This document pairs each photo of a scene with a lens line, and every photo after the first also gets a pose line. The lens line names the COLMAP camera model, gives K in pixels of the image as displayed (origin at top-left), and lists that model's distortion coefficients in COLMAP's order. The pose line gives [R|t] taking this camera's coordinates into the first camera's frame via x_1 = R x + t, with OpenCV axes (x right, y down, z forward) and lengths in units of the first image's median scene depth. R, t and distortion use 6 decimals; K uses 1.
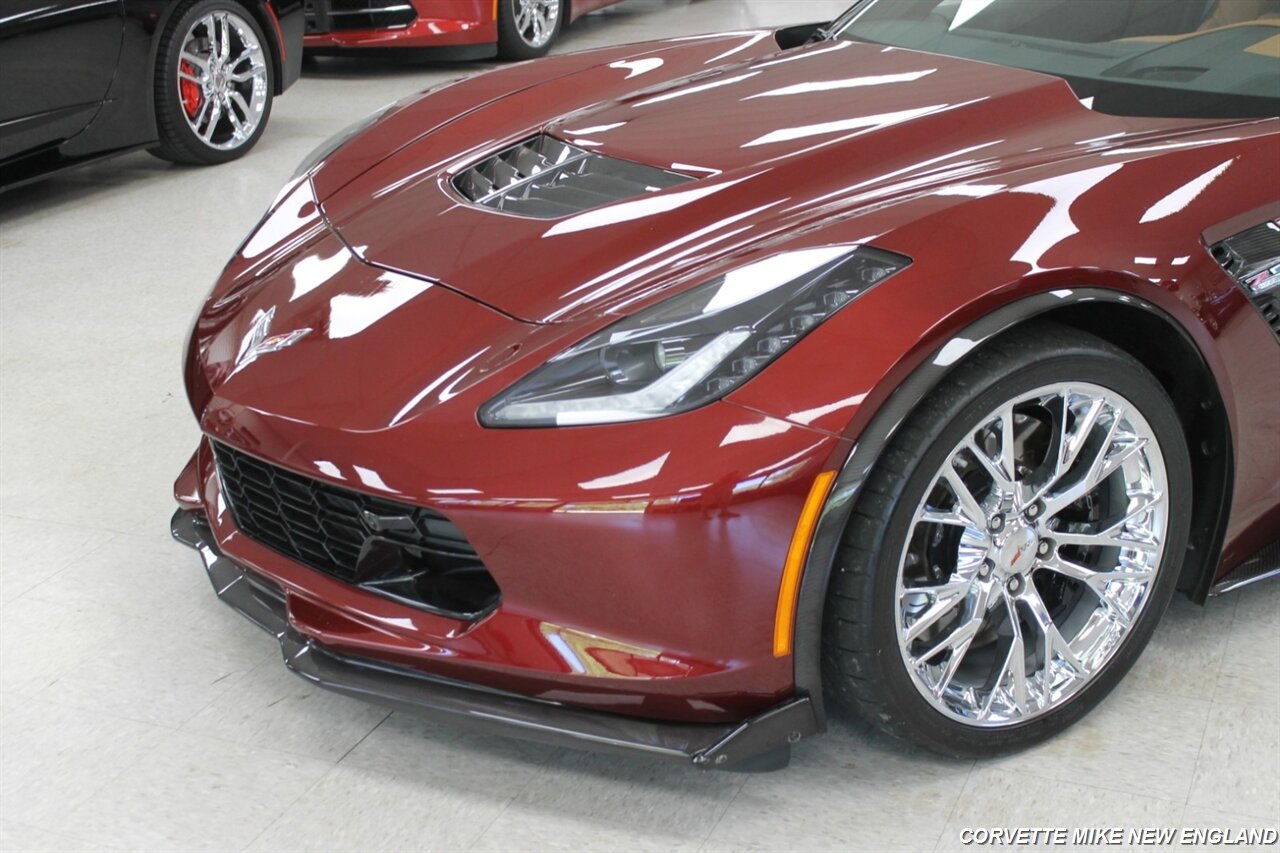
lens RADIAL K [[1754.0, 0, 630.2], [0, 1754.0, 428.8], [0, 0, 1]] dist [-0.028206, 0.000000]
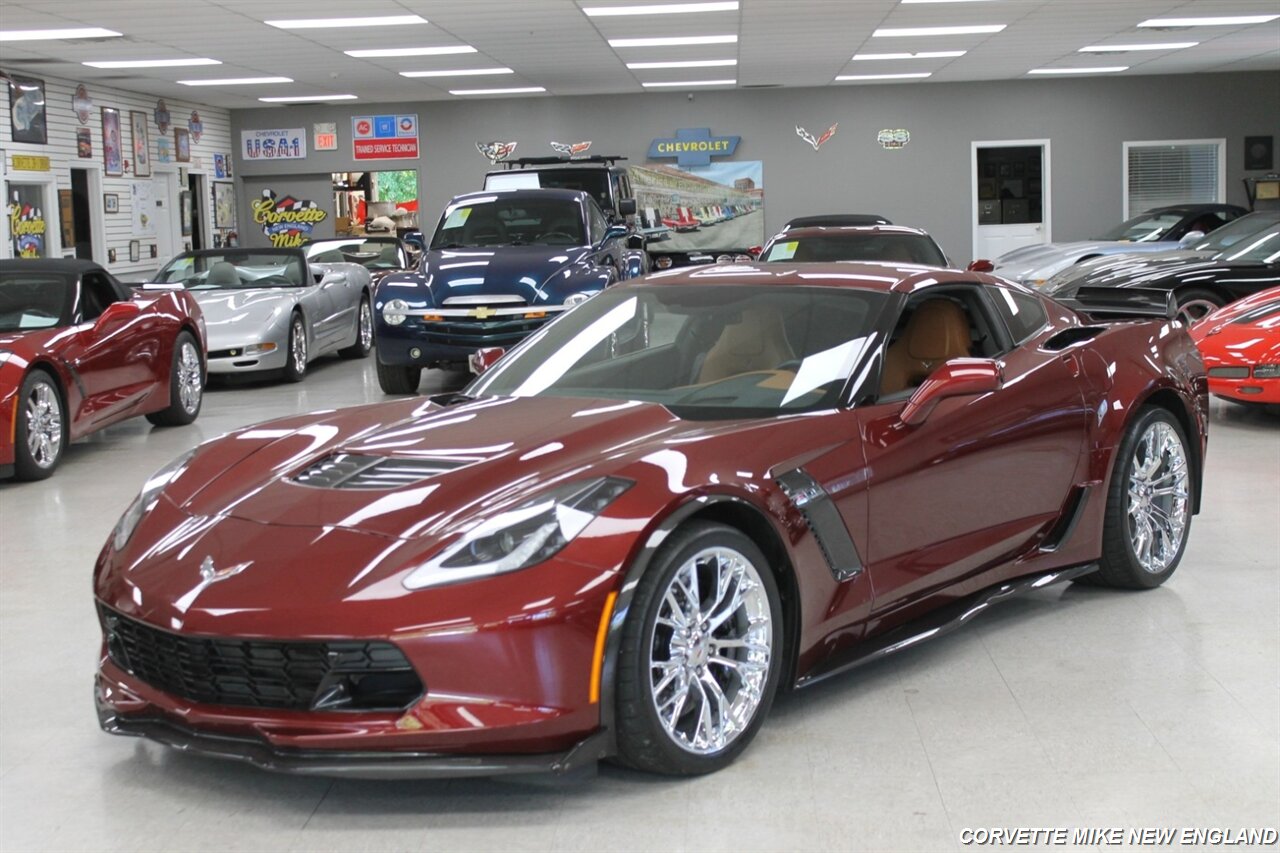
lens RADIAL K [[2046.1, 0, 639.3], [0, 2046.1, 432.9], [0, 0, 1]] dist [0.010370, 0.000000]
pose [[0.934183, -0.037614, 0.354805, -0.554476], [0.125391, 0.965605, -0.227780, 0.319058], [-0.334034, 0.257278, 0.906769, -0.895456]]
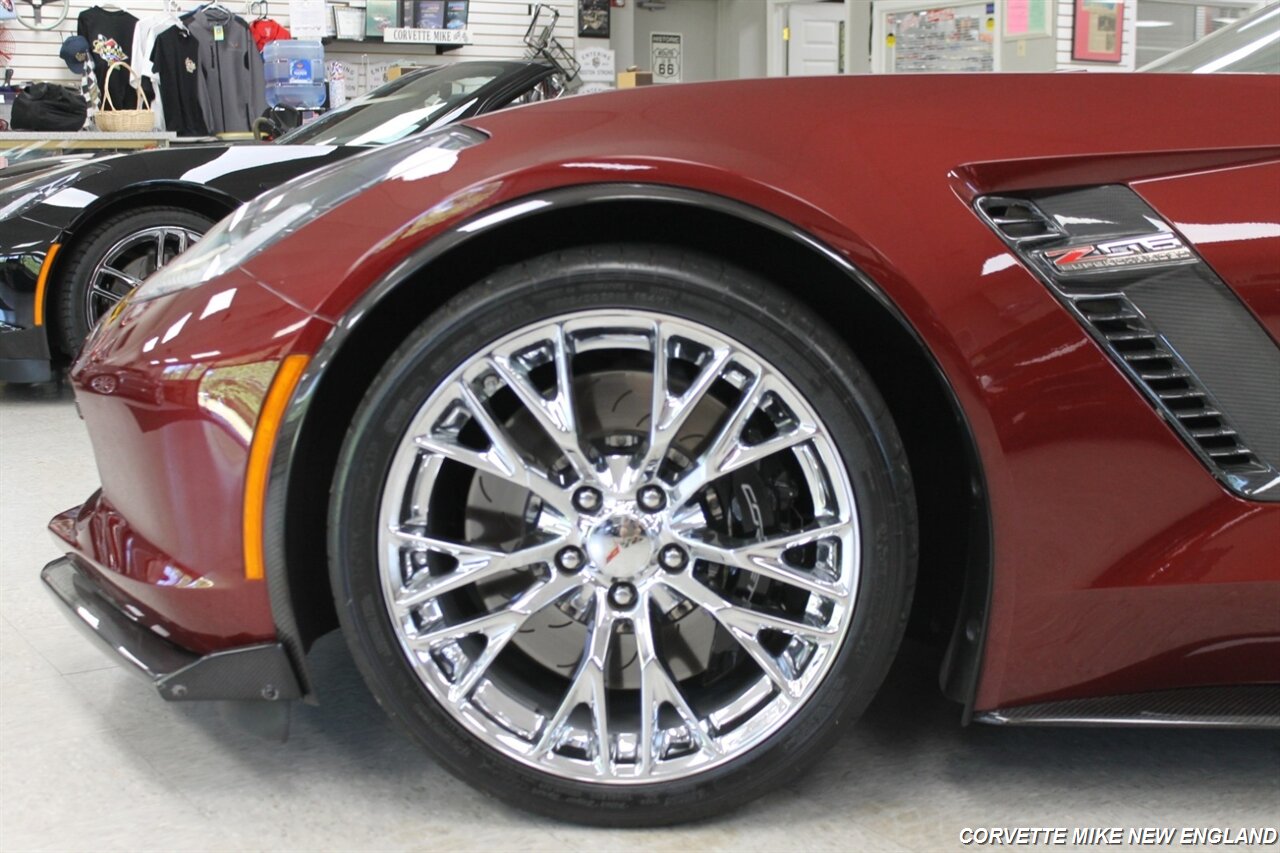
lens RADIAL K [[1764.1, 0, 650.7], [0, 1764.1, 436.6], [0, 0, 1]] dist [-0.030079, 0.000000]
pose [[0.823001, 0.121795, -0.554829, 0.648285], [-0.227304, 0.965746, -0.125171, 0.115927], [0.520579, 0.229131, 0.822494, 0.370052]]
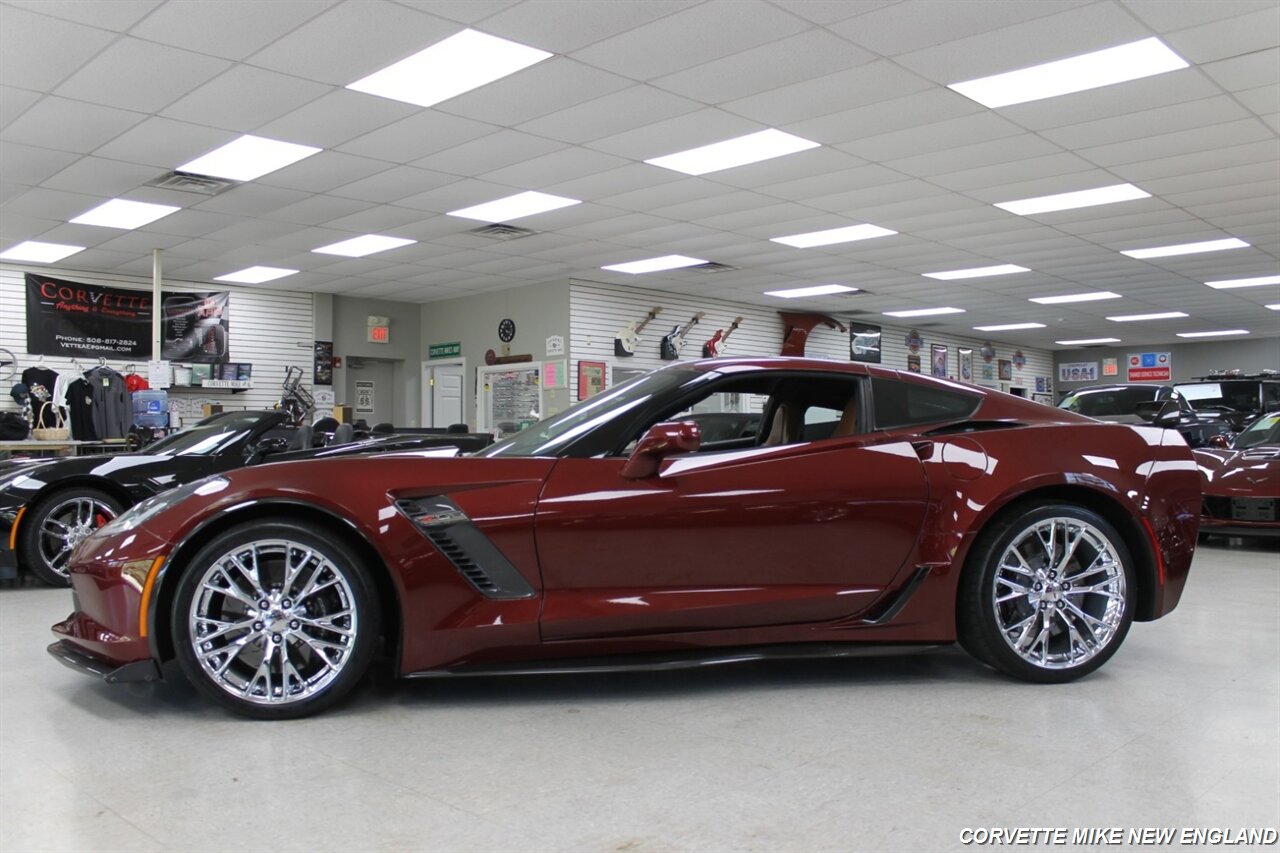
lens RADIAL K [[1117.5, 0, 642.8], [0, 1117.5, 427.6], [0, 0, 1]] dist [-0.138376, 0.104639]
pose [[0.931807, 0.028848, -0.361806, 1.137344], [-0.156112, 0.931773, -0.327762, 0.222420], [0.327666, 0.361893, 0.872736, -0.133767]]
